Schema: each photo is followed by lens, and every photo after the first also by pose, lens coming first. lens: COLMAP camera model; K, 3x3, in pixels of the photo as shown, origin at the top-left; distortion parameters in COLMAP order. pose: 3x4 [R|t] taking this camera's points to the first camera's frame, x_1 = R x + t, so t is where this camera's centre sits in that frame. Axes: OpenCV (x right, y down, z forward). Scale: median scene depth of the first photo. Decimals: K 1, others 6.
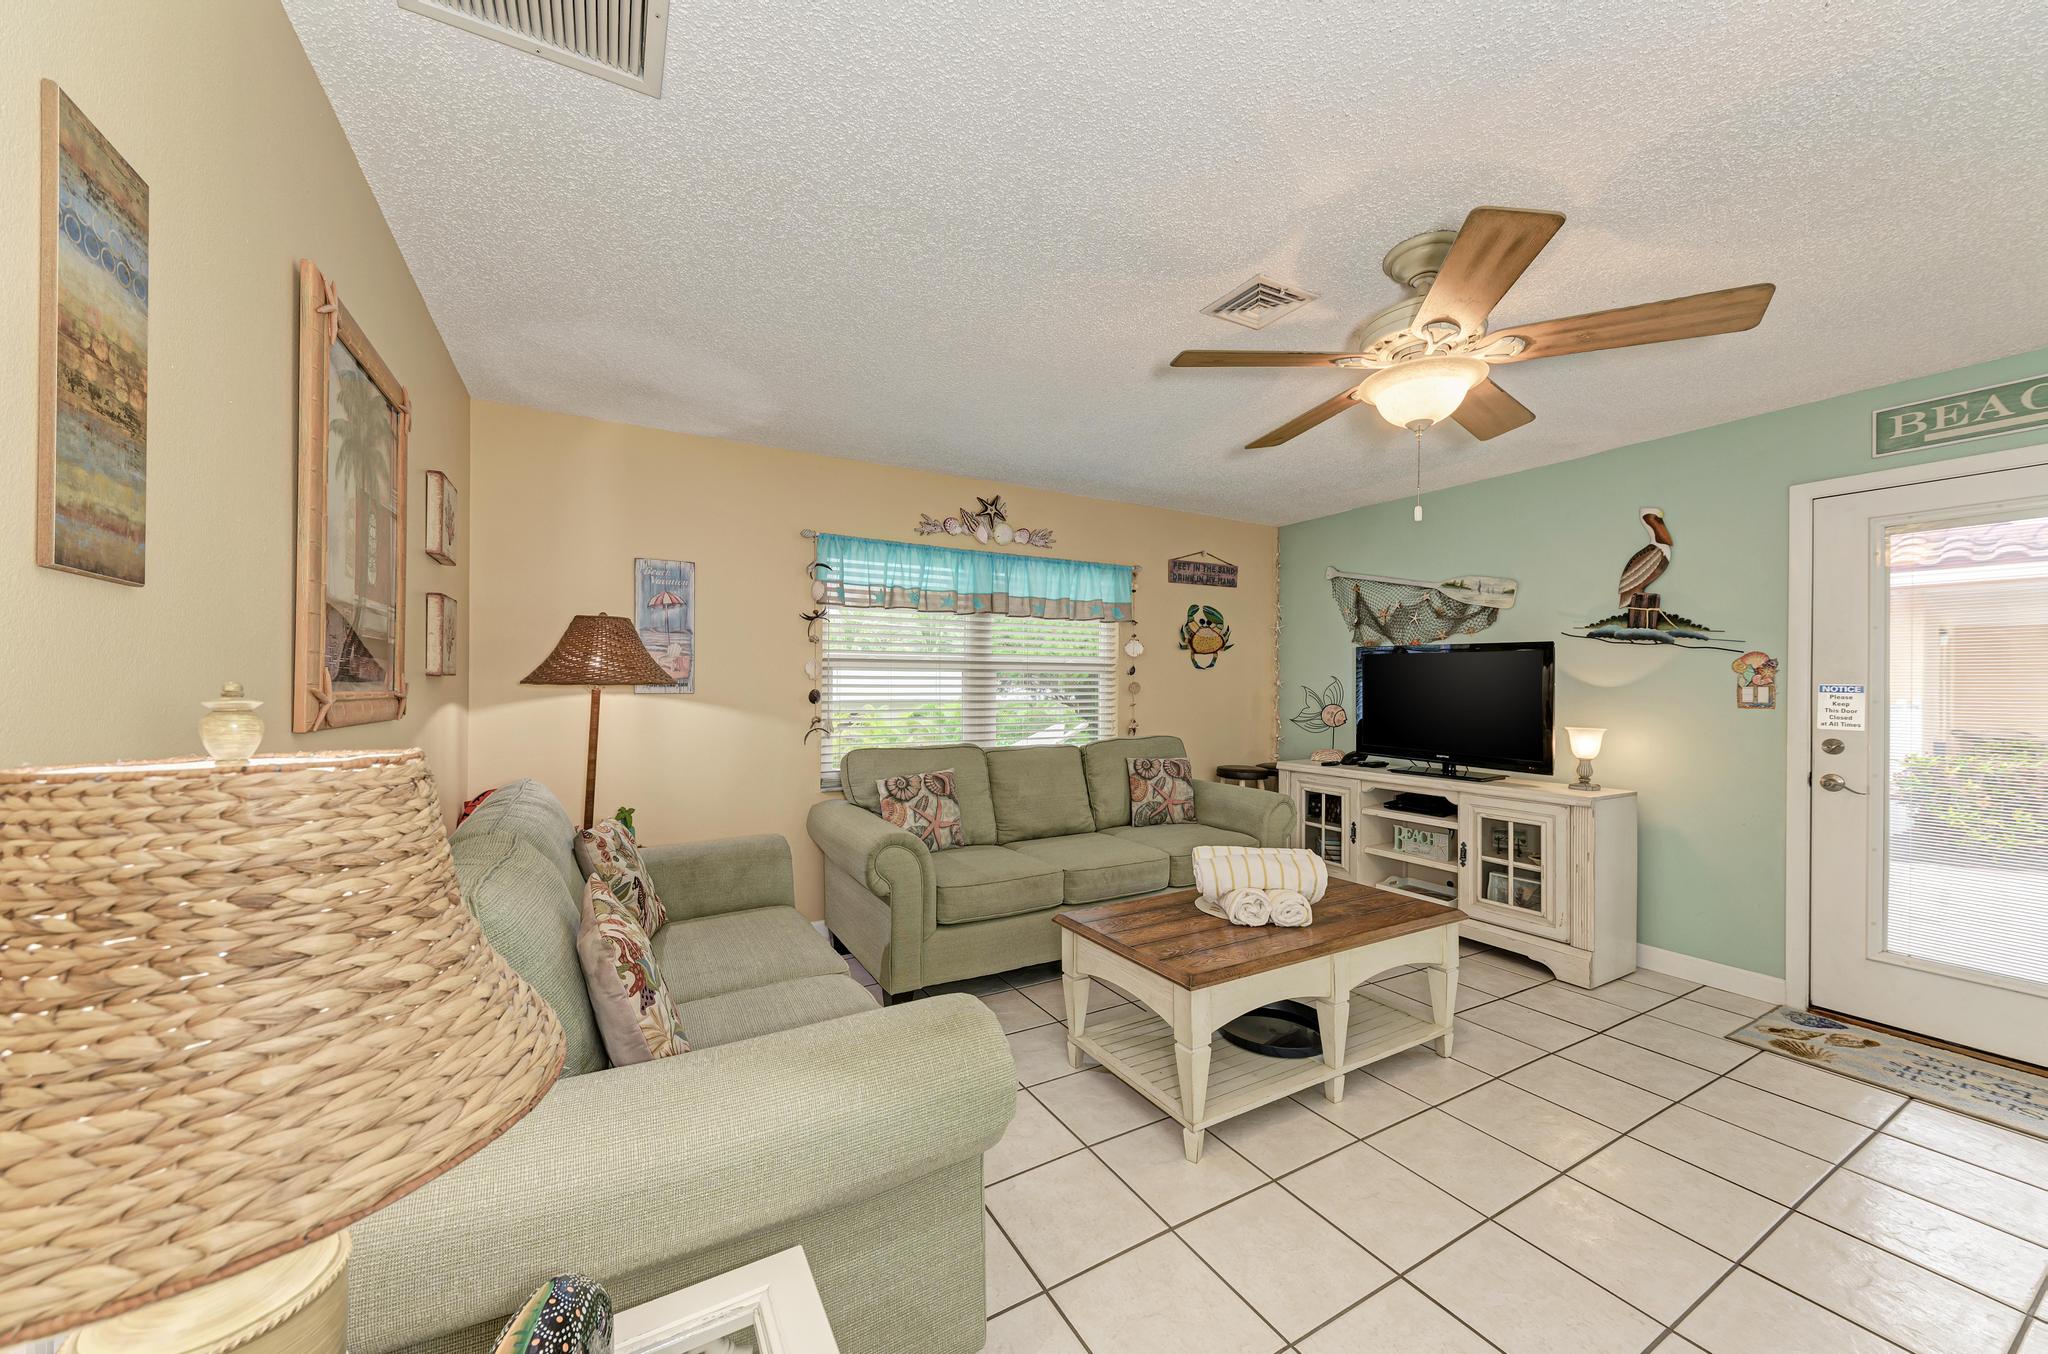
lens RADIAL K [[733.5, 0, 1026.2], [0, 733.5, 685.8], [0, 0, 1]] dist [0.011925, -0.004110]
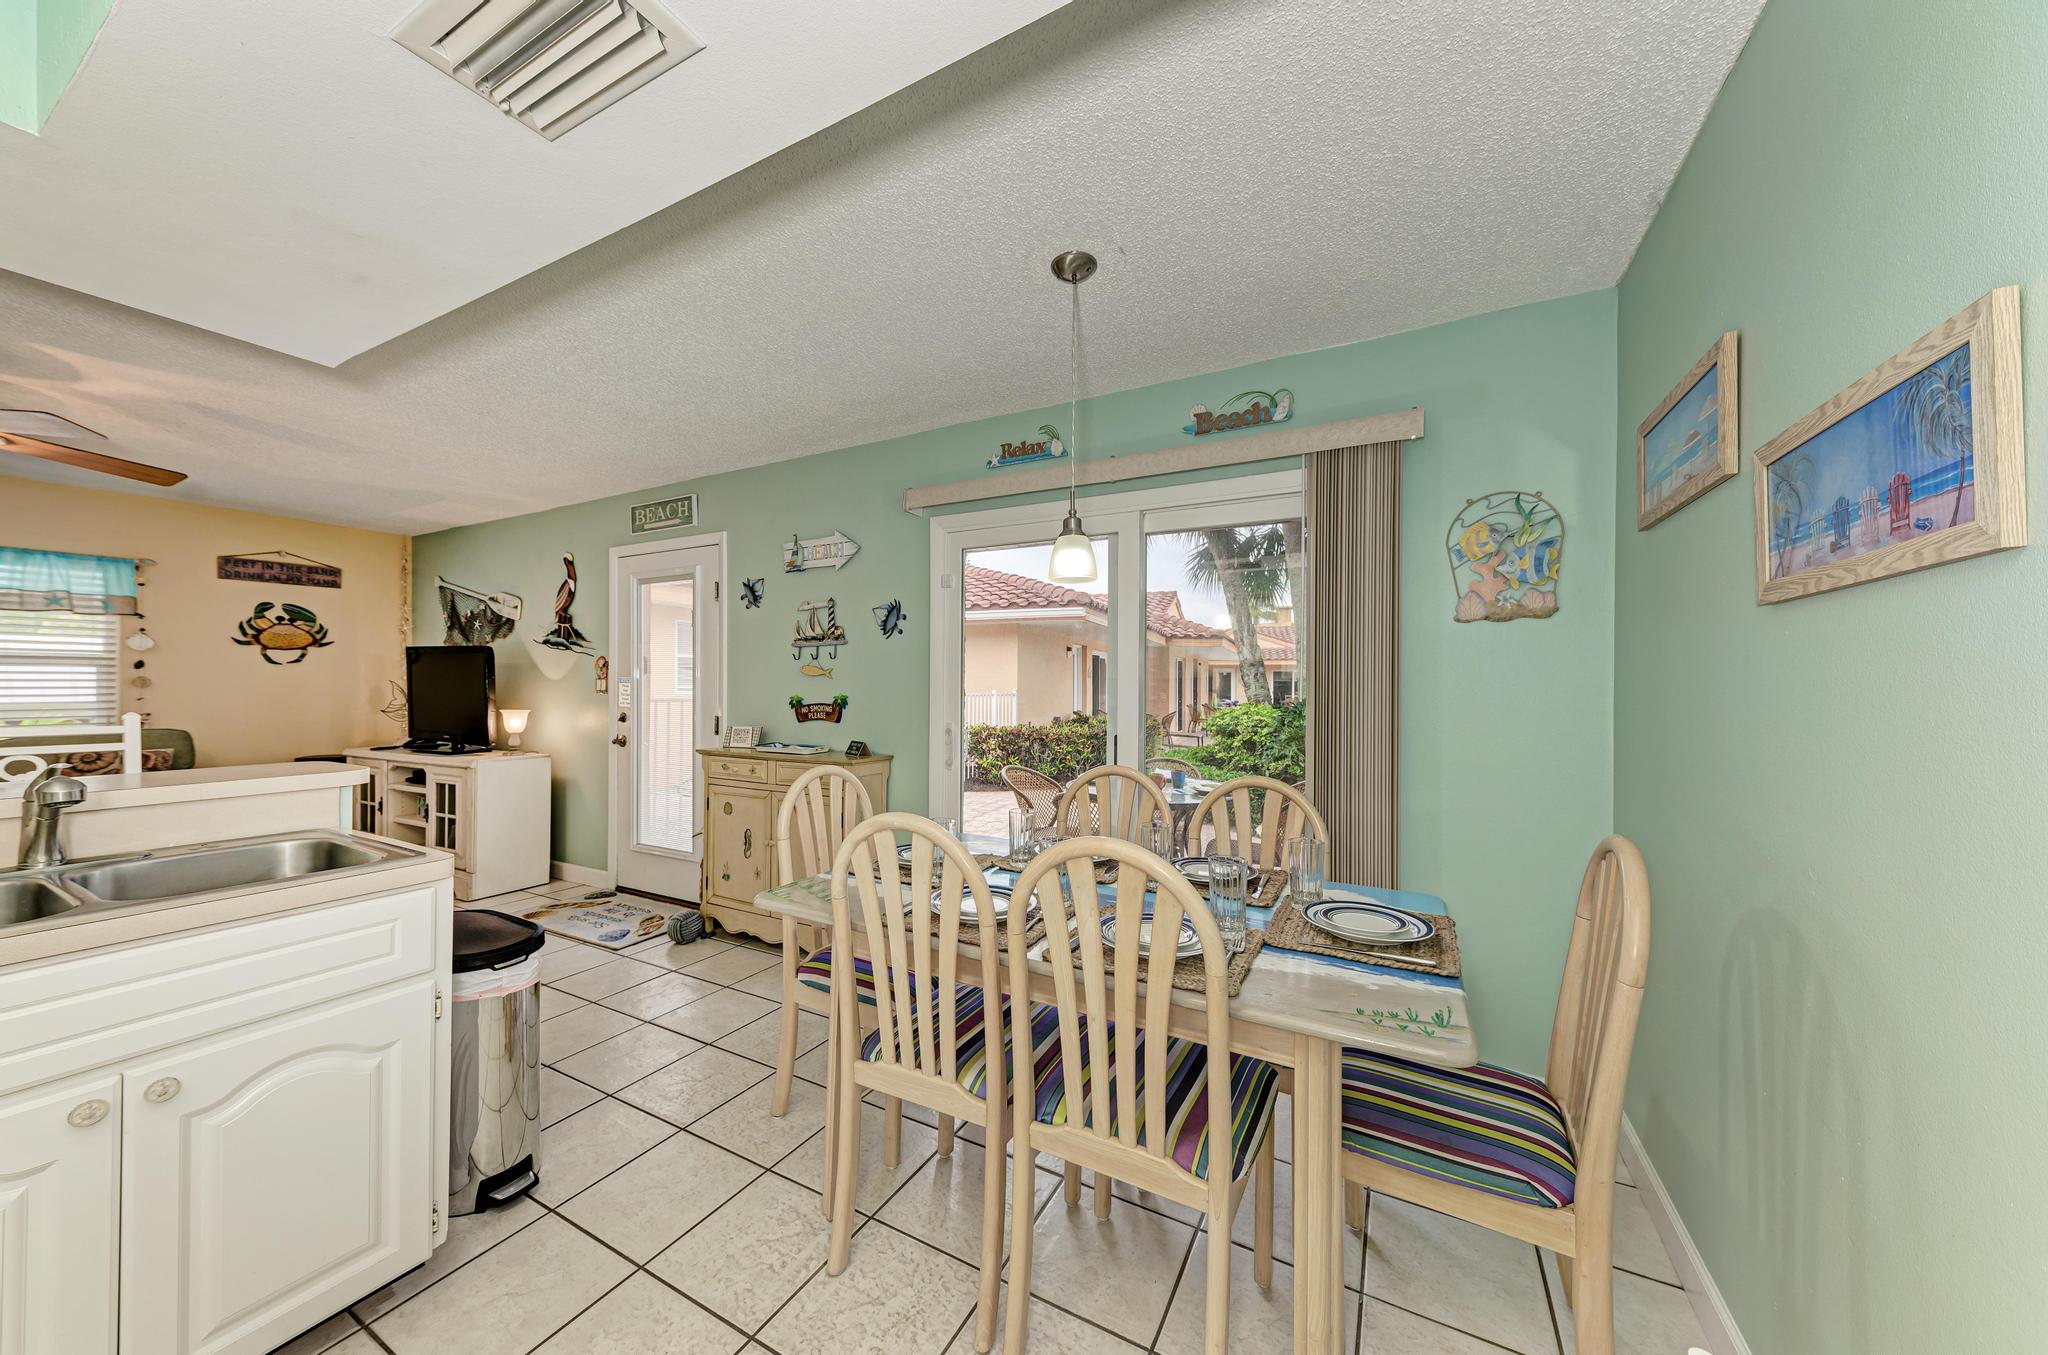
lens RADIAL K [[691.6, 0, 1028.0], [0, 691.6, 686.9], [0, 0, 1]] dist [0.009757, -0.002765]
pose [[0.843603, -0.003693, 0.536955, 0.836954], [0.002142, 0.999992, 0.003512, 0.011394], [-0.536963, -0.001813, 0.843604, -0.566231]]
